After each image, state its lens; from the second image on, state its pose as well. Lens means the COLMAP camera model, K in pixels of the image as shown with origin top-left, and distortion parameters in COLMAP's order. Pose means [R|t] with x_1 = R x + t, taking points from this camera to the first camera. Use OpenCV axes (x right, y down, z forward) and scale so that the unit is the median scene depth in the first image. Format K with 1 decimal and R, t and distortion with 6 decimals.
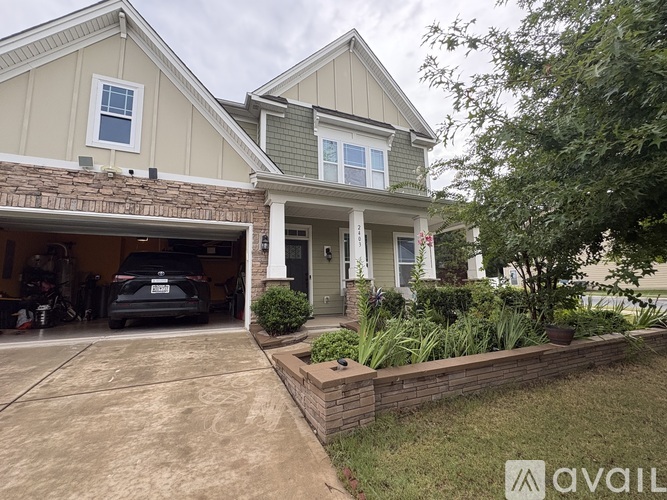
lens RADIAL K [[300.6, 0, 344.2], [0, 300.6, 250.0], [0, 0, 1]] dist [0.001509, 0.000462]
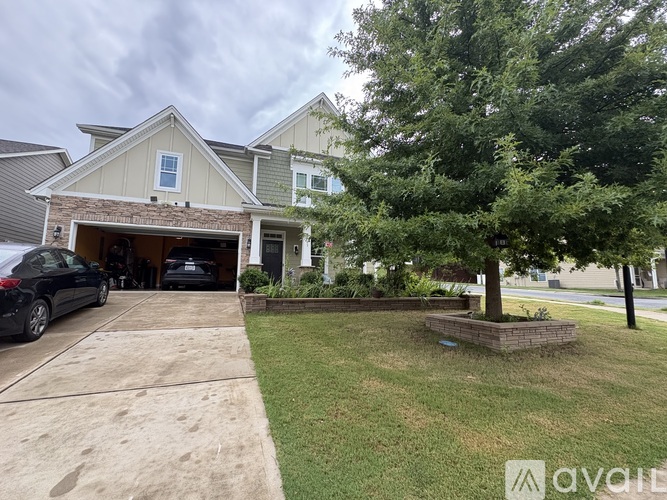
lens RADIAL K [[300.6, 0, 344.2], [0, 300.6, 250.0], [0, 0, 1]] dist [0.001509, 0.000462]
pose [[0.997776, 0.027556, -0.060689, 0.394343], [-0.026374, 0.999448, 0.020203, -0.034939], [0.061212, -0.018557, 0.997952, -0.700789]]
